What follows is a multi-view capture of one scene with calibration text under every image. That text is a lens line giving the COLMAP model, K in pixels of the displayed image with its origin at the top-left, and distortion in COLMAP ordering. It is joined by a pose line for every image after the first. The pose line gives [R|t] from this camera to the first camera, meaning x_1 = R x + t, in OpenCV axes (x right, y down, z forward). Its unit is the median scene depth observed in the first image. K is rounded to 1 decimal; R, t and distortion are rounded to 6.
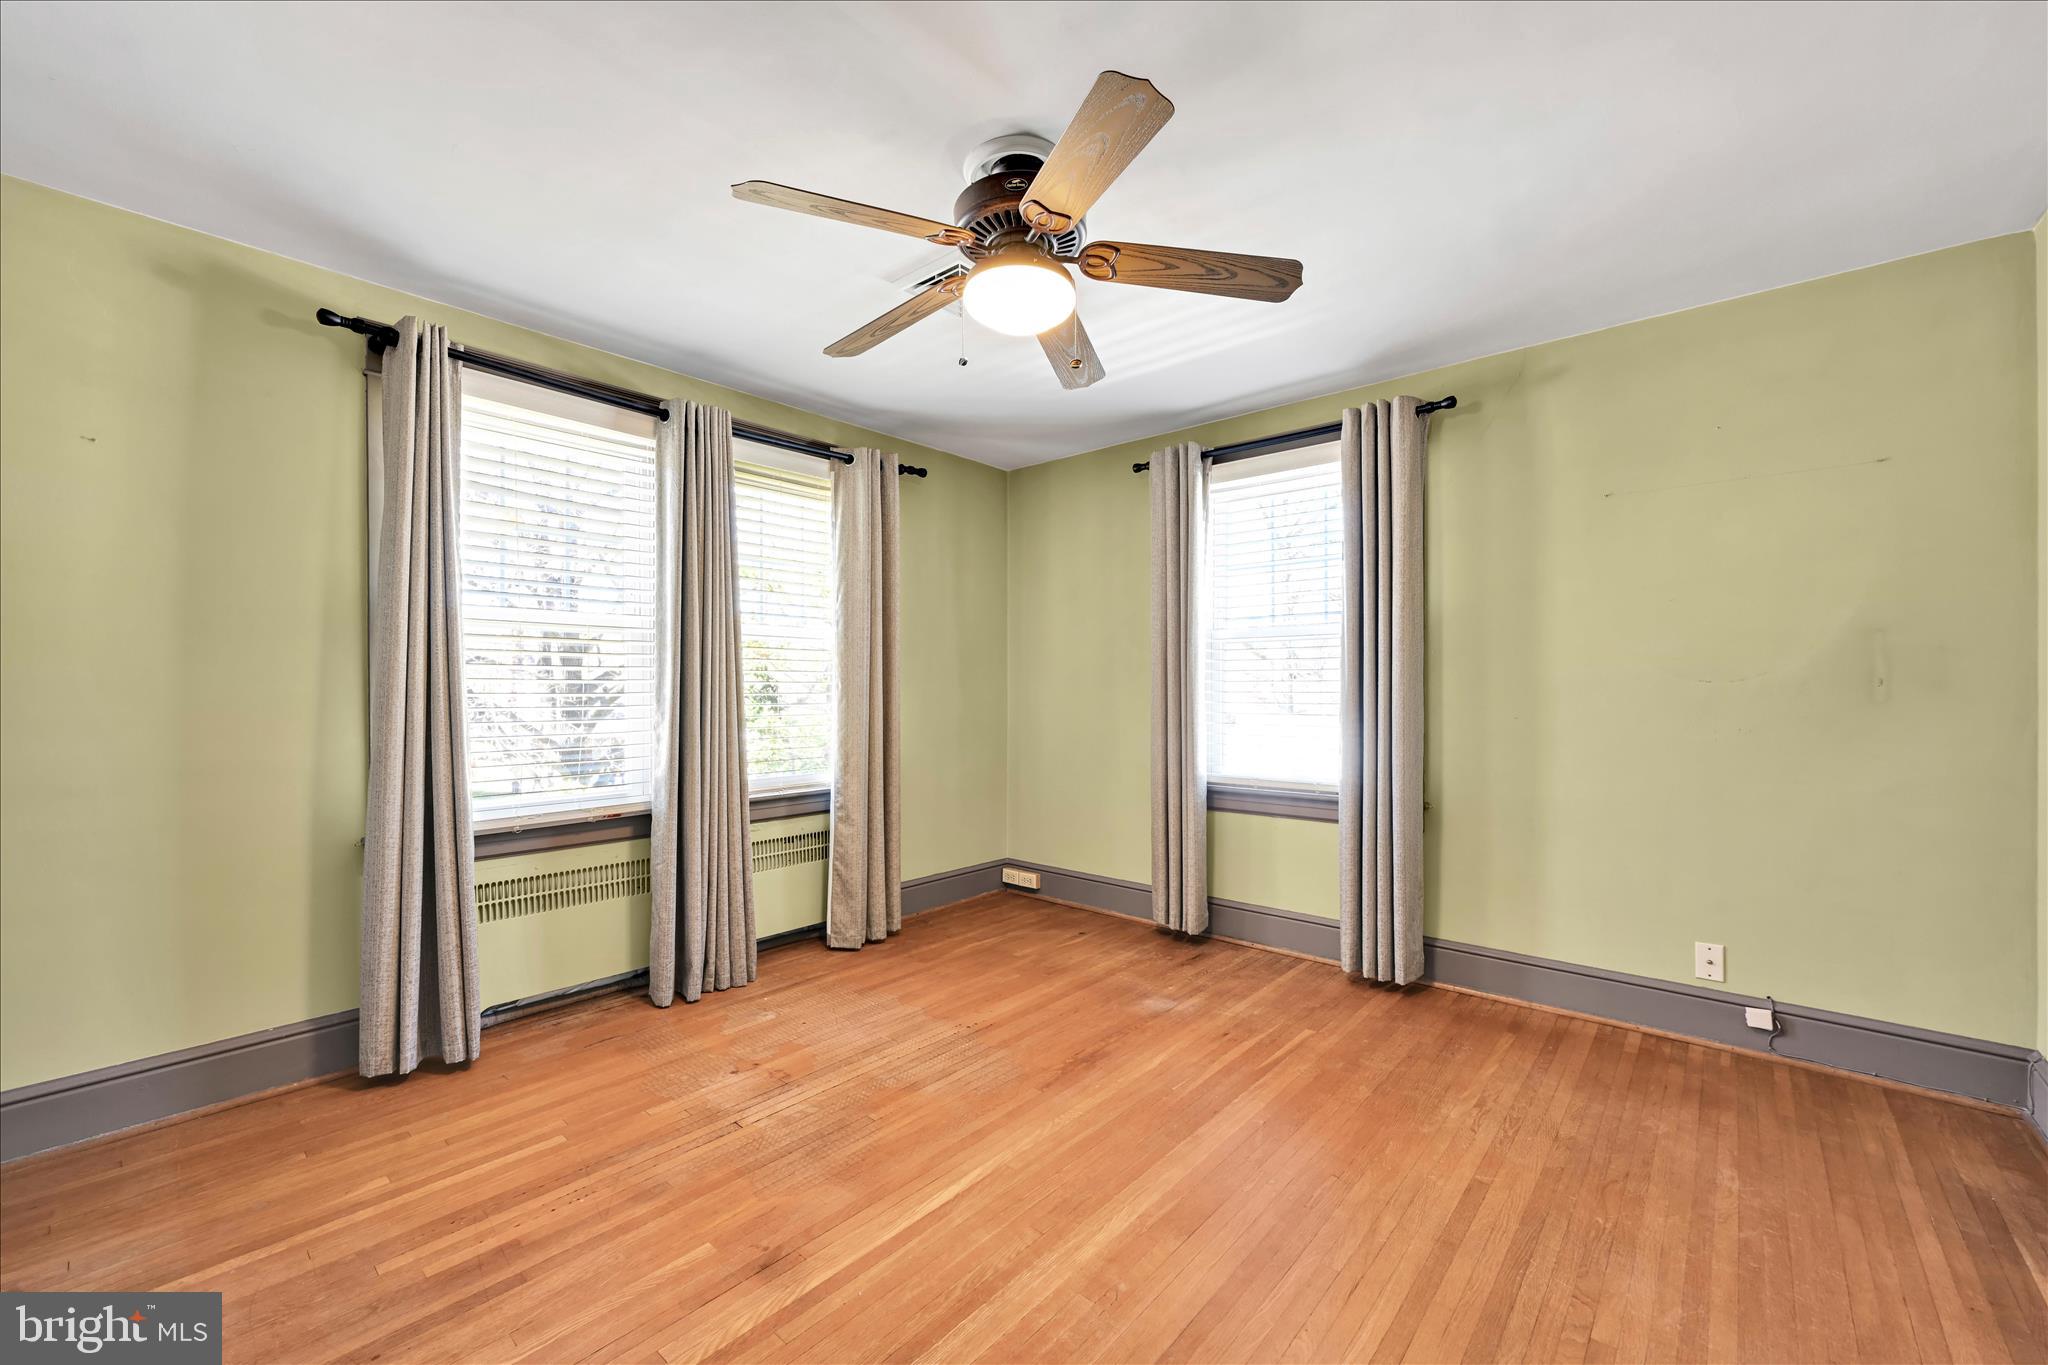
lens RADIAL K [[813.8, 0, 1025.5], [0, 813.8, 683.7], [0, 0, 1]] dist [0.000653, 0.000008]
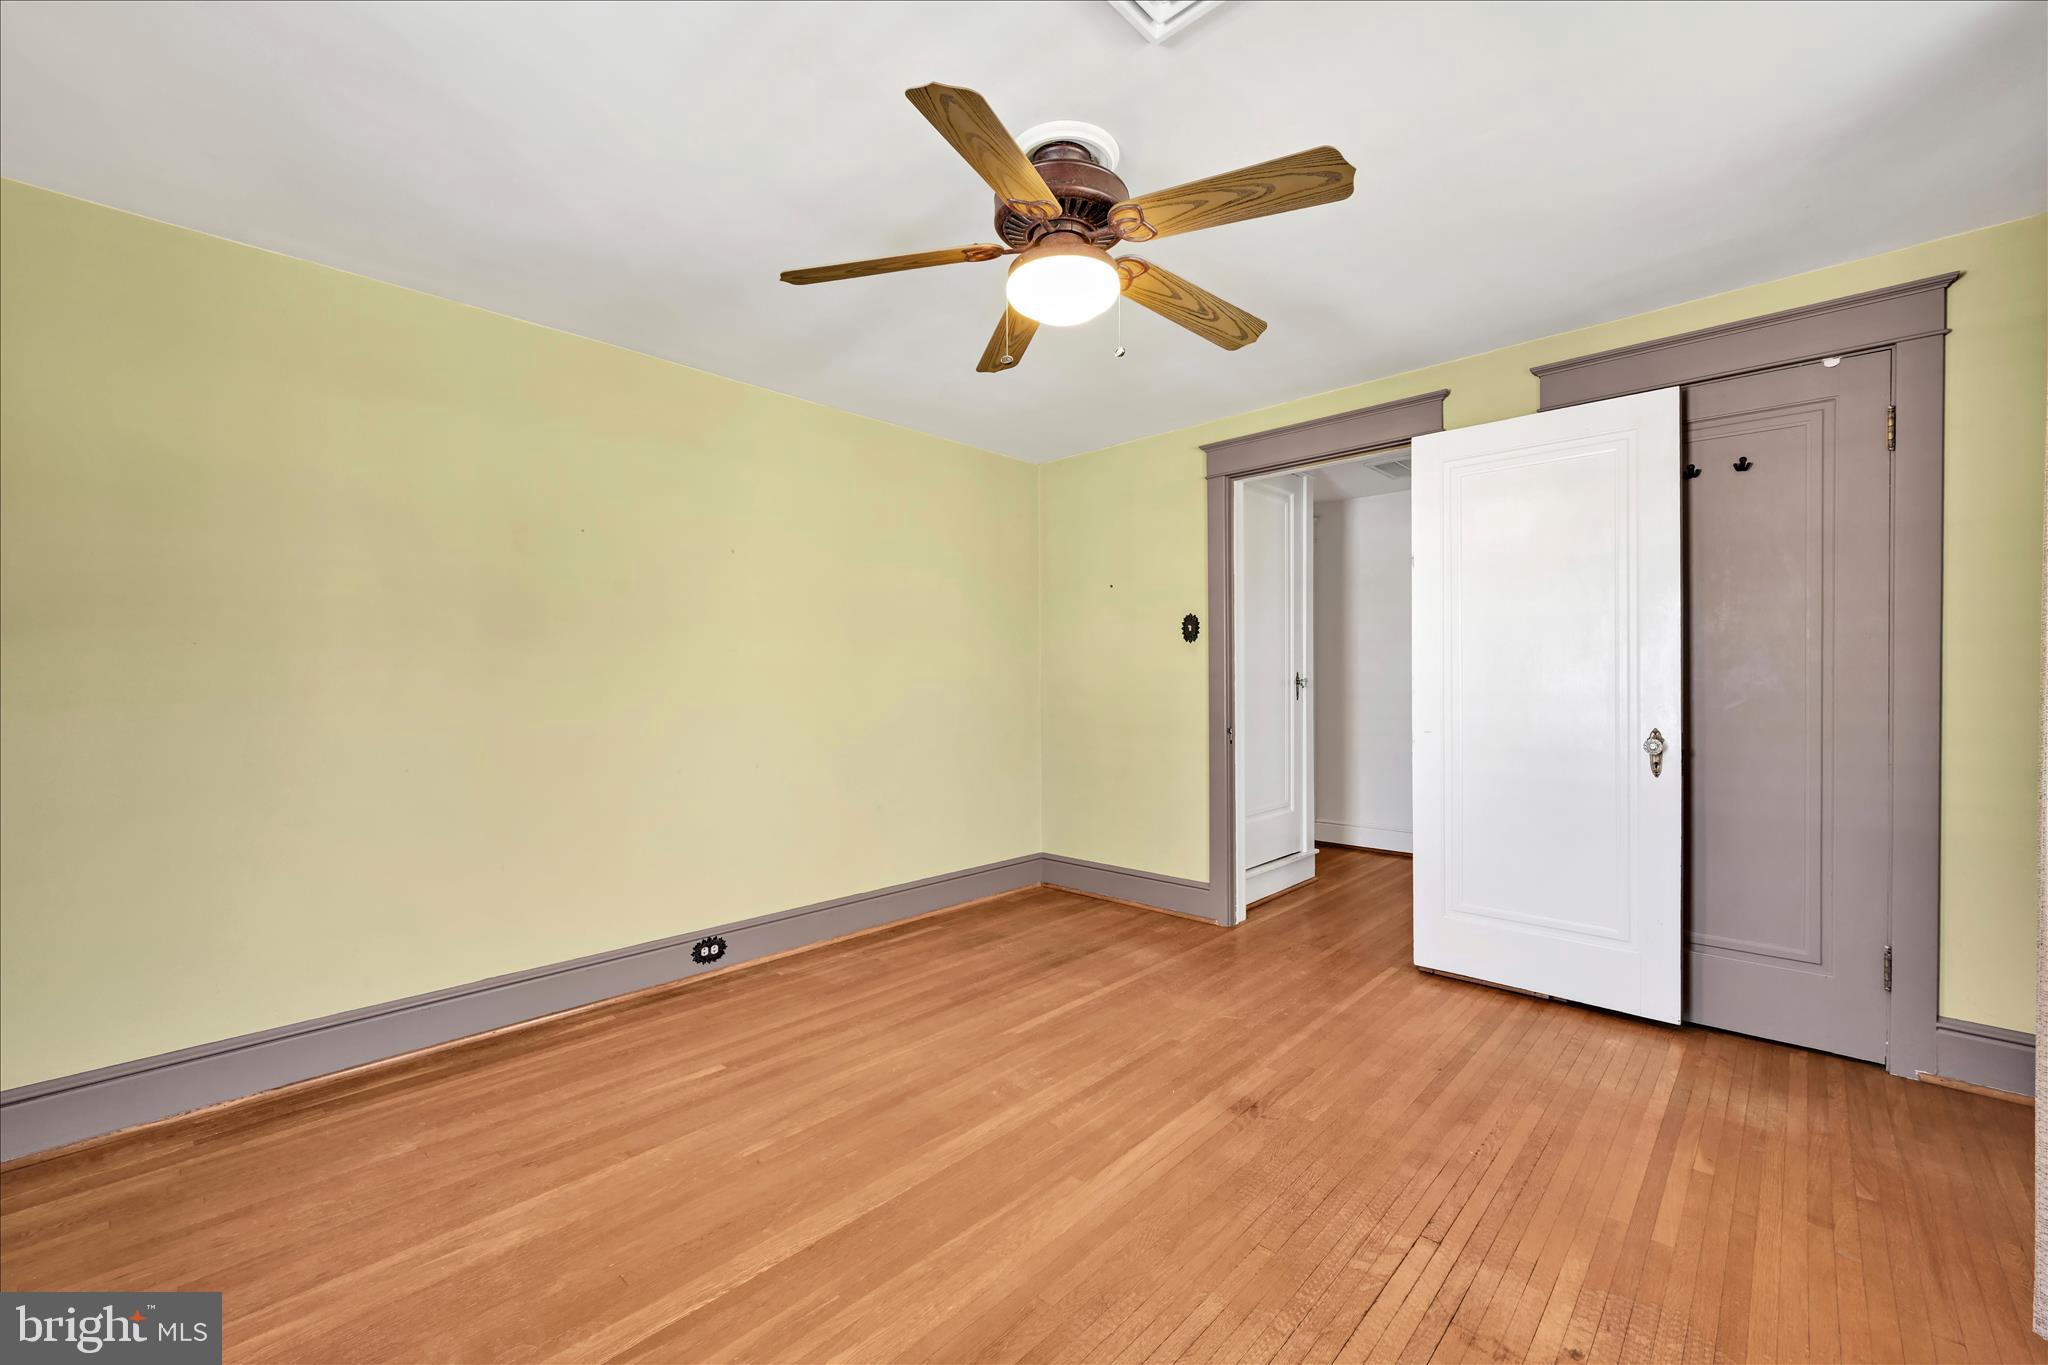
lens RADIAL K [[813.8, 0, 1022.7], [0, 813.8, 682.9], [0, 0, 1]] dist [0.000653, 0.000008]
pose [[-0.999191, 0.007044, 0.039602, 0.004530], [0.007024, 0.999975, -0.000646, 0.005411], [-0.039605, -0.000368, -0.999215, 2.097918]]
